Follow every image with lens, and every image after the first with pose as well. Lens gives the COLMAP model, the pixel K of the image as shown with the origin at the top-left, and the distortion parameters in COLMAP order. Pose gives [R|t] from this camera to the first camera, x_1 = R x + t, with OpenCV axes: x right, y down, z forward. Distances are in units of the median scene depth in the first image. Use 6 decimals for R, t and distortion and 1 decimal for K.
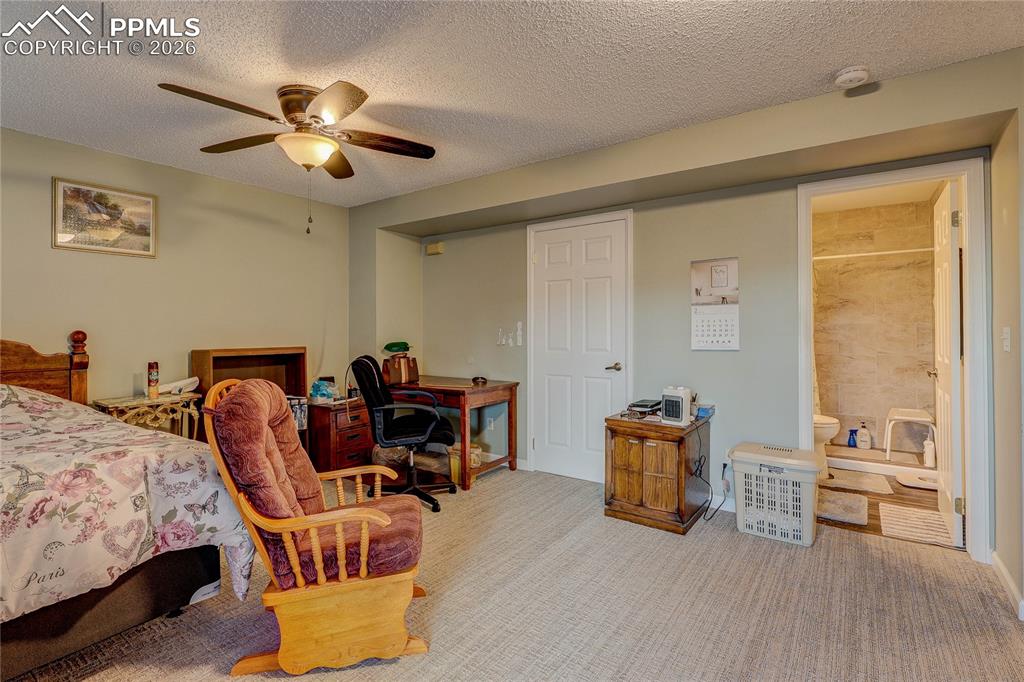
lens RADIAL K [[480.2, 0, 517.6], [0, 480.2, 324.4], [0, 0, 1]] dist [-0.002407, -0.001449]
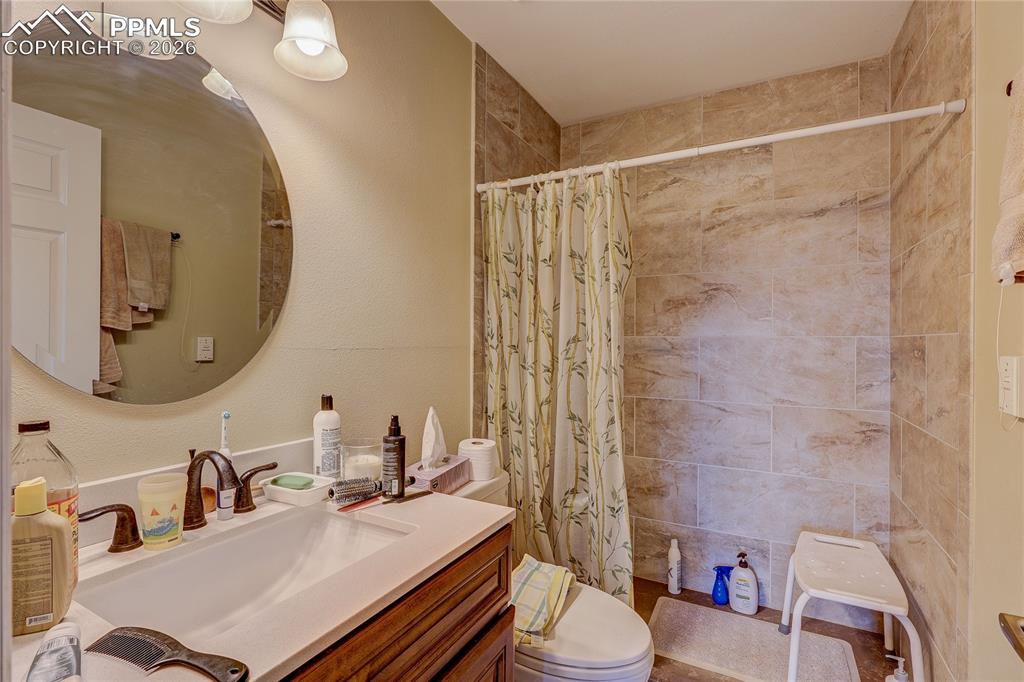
lens RADIAL K [[480.2, 0, 510.9], [0, 480.2, 342.7], [0, 0, 1]] dist [-0.002407, -0.001449]
pose [[0.991854, 0.008100, 0.127125, 0.448584], [-0.010132, 0.999831, 0.015339, -0.000887], [-0.126980, -0.016502, 0.991768, 0.586940]]
